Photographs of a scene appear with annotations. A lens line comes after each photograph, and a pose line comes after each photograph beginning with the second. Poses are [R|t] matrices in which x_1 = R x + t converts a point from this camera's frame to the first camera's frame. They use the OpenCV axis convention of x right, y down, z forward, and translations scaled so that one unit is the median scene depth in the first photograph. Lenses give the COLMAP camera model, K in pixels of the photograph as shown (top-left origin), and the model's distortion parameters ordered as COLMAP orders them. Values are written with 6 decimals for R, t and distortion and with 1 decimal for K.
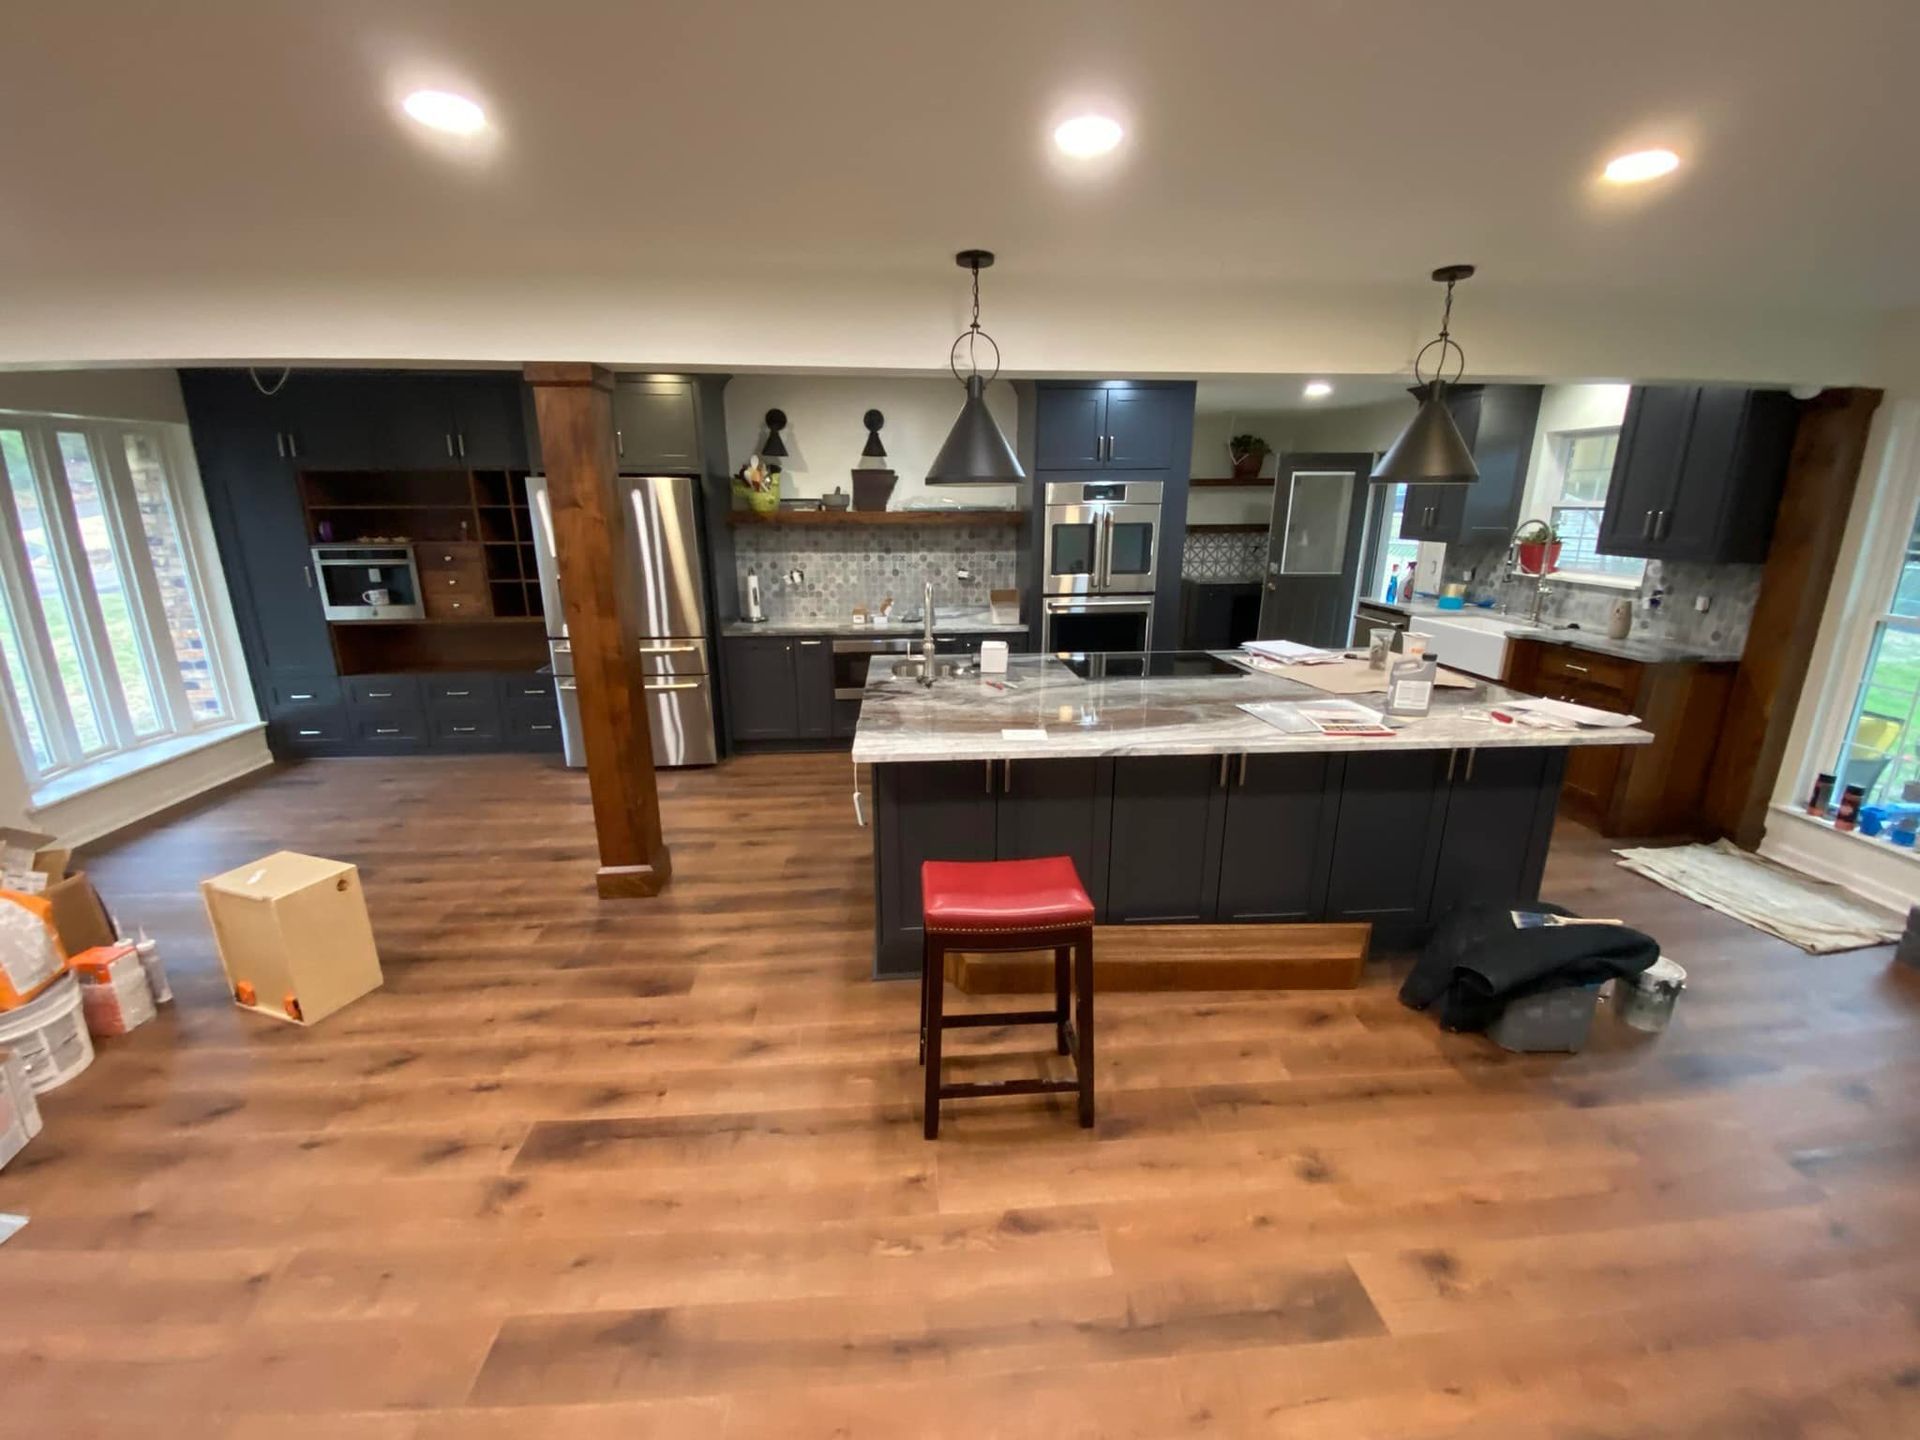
lens RADIAL K [[795.3, 0, 953.4], [0, 795.3, 718.0], [0, 0, 1]] dist [0.001605, -0.000416]
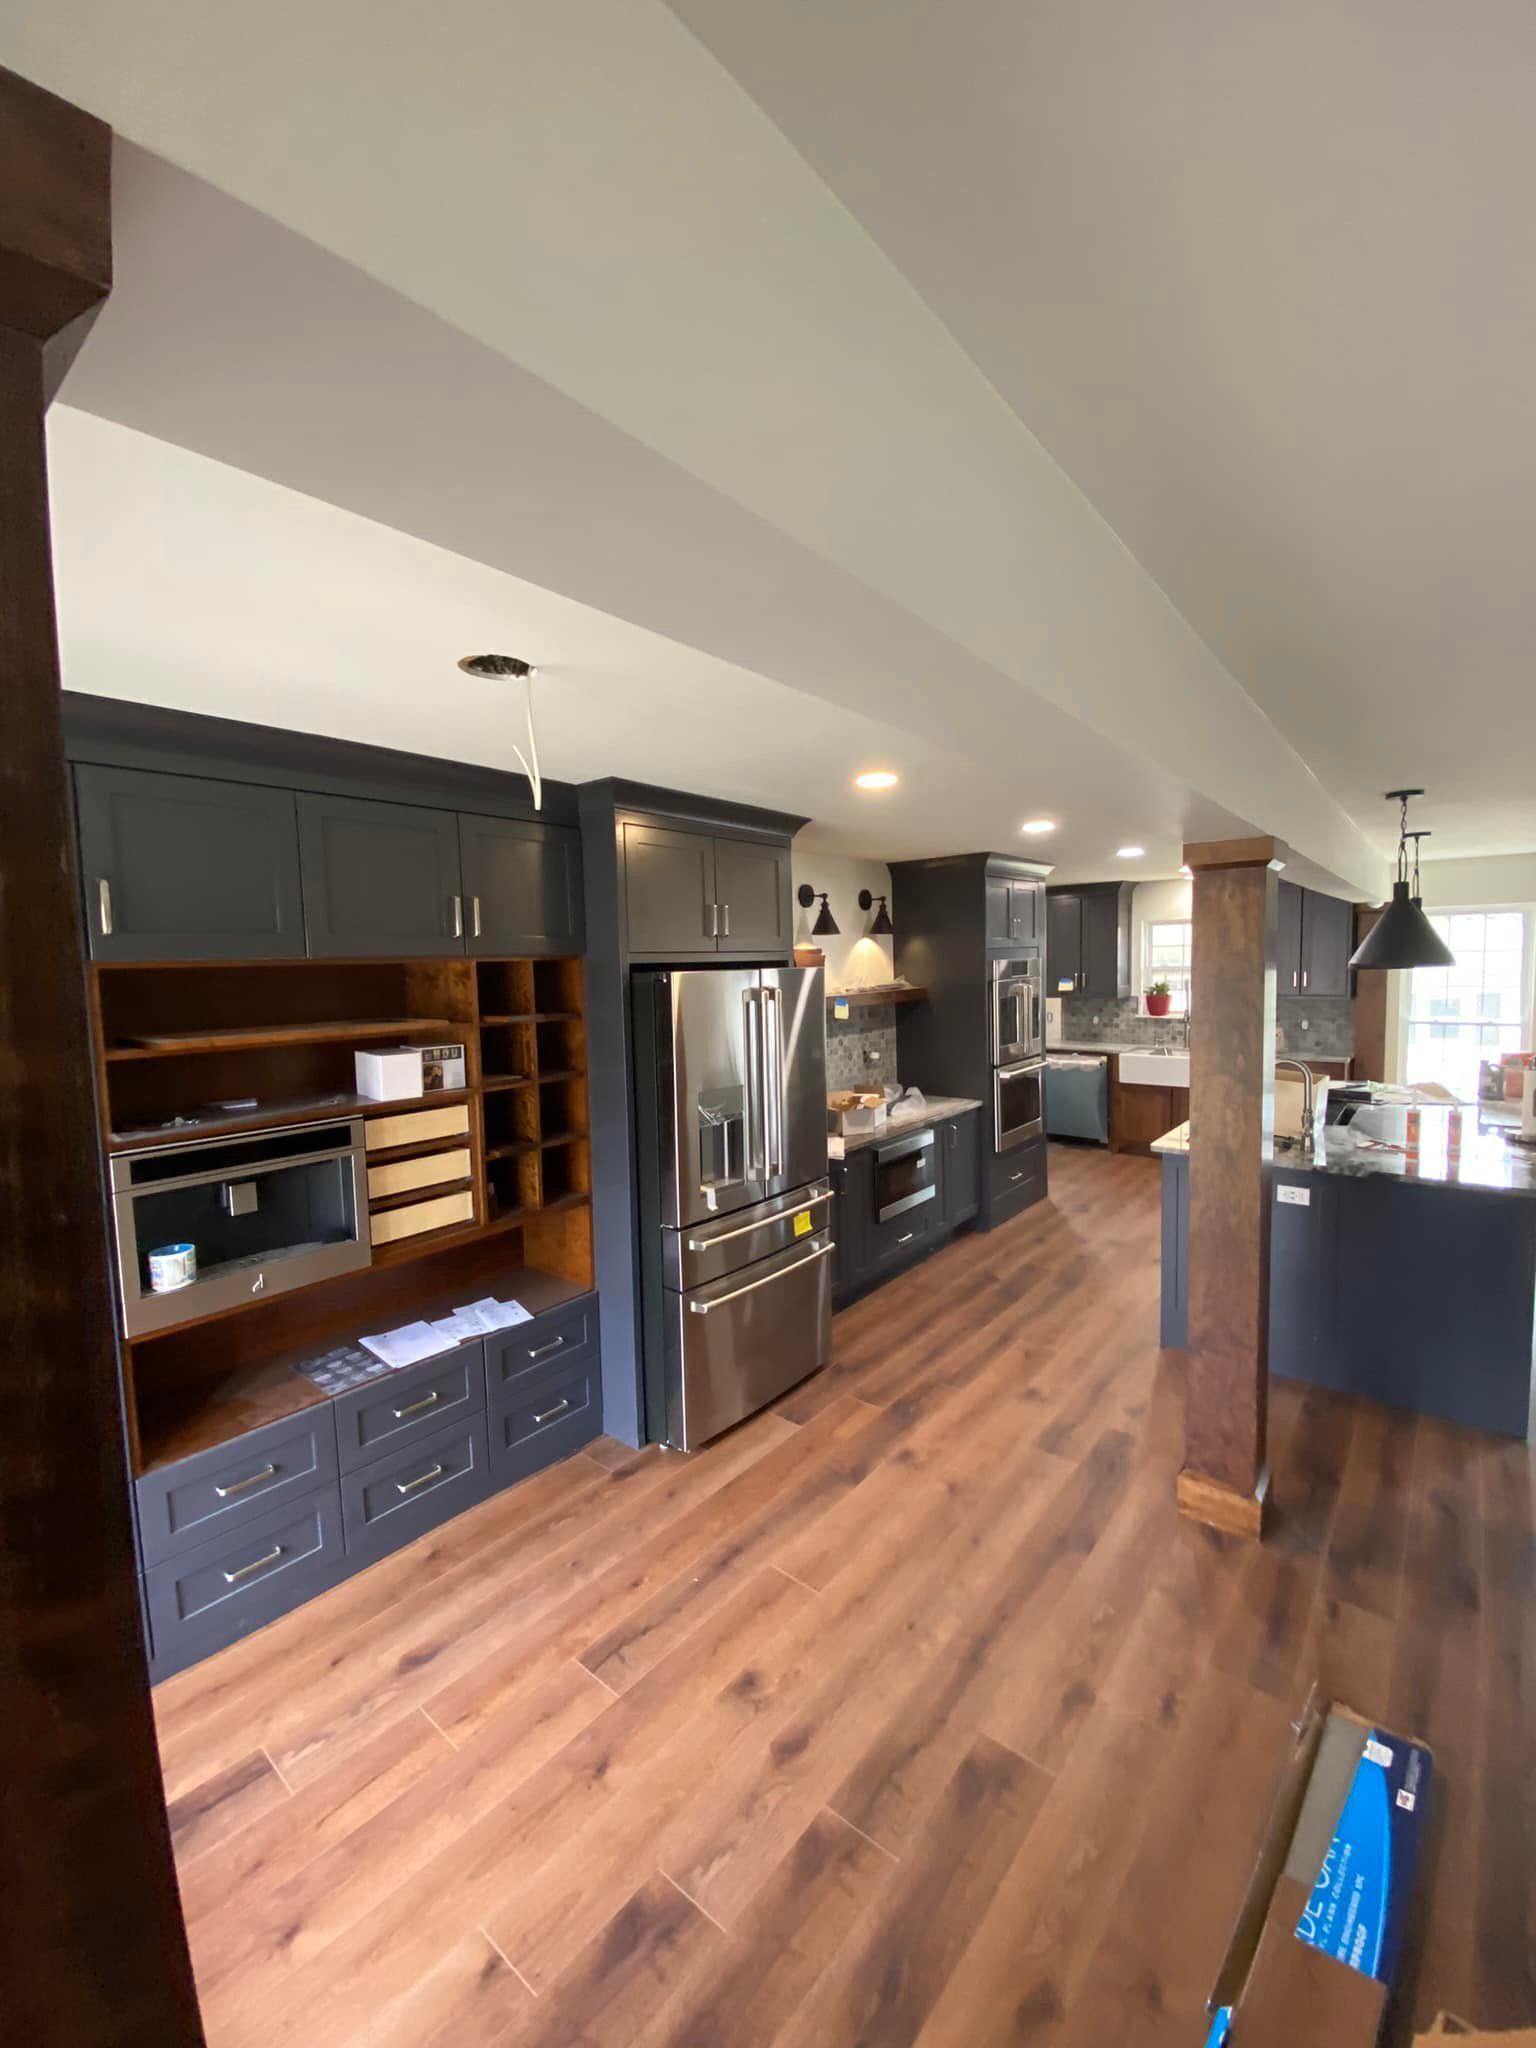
lens RADIAL K [[848.4, 0, 761.8], [0, 848.4, 1020.7], [0, 0, 1]] dist [0.001605, -0.000416]
pose [[0.682098, -0.065169, 0.728351, -0.770543], [0.212434, 0.970726, -0.112088, -0.138174], [-0.699724, 0.231181, 0.675975, 0.425575]]
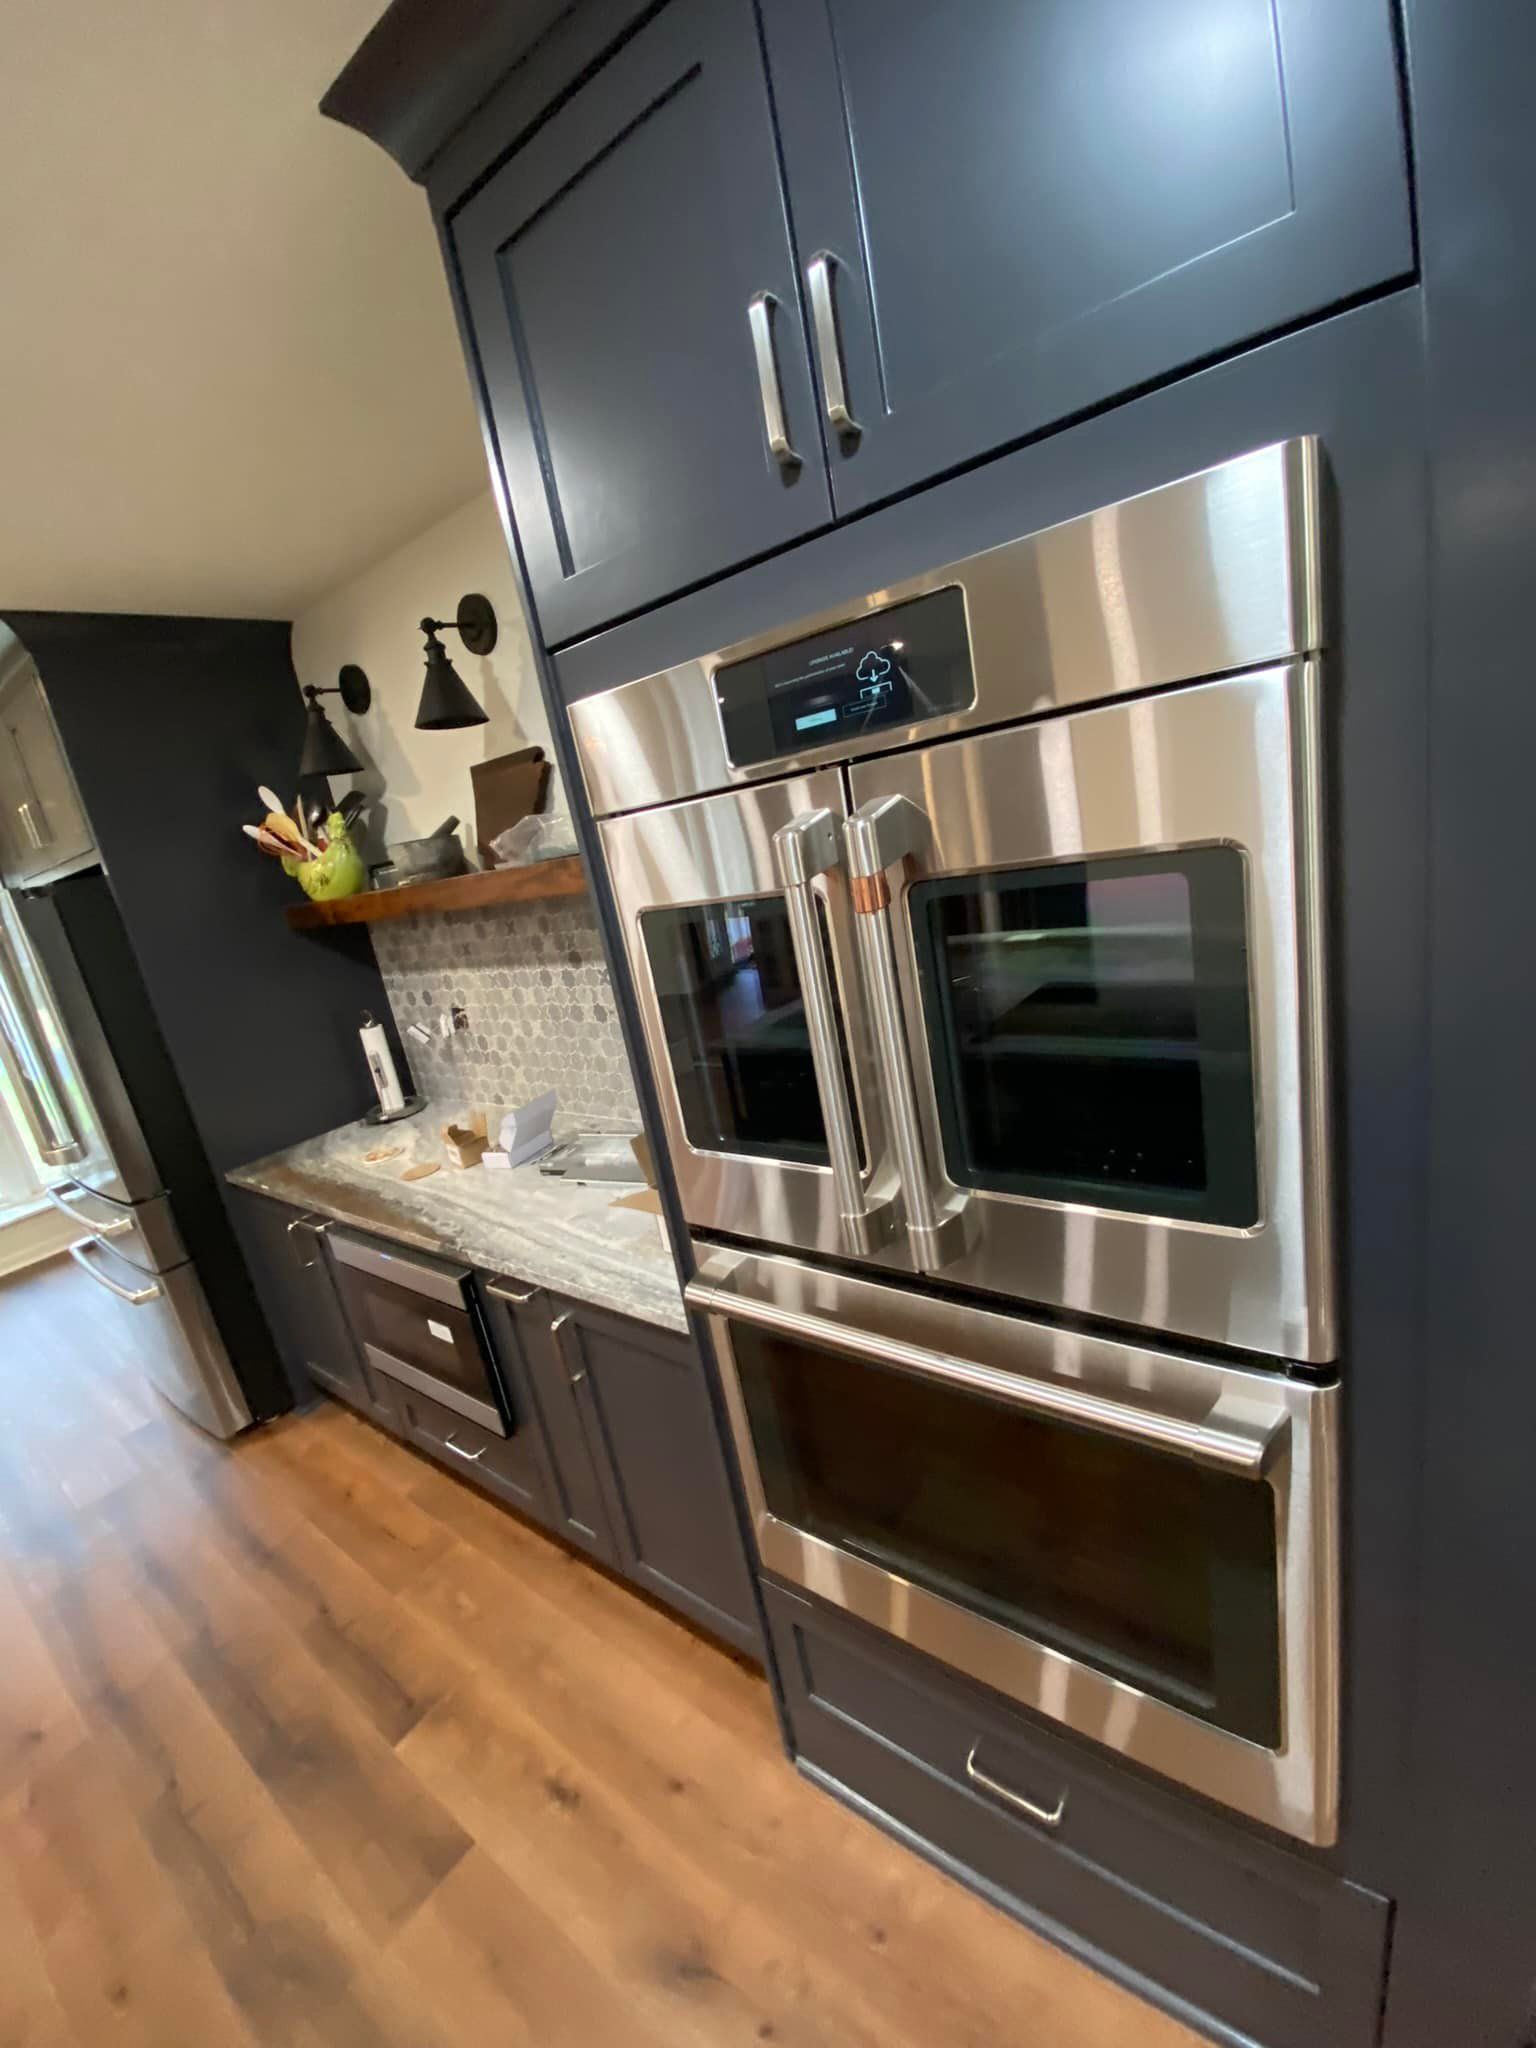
lens RADIAL K [[848.4, 0, 762.7], [0, 848.4, 1033.4], [0, 0, 1]] dist [0.001605, -0.000416]
pose [[0.736105, 0.038096, -0.675795, 0.266376], [-0.008032, 0.998836, 0.047558, -0.196137], [0.676820, -0.029580, 0.735554, 0.761366]]
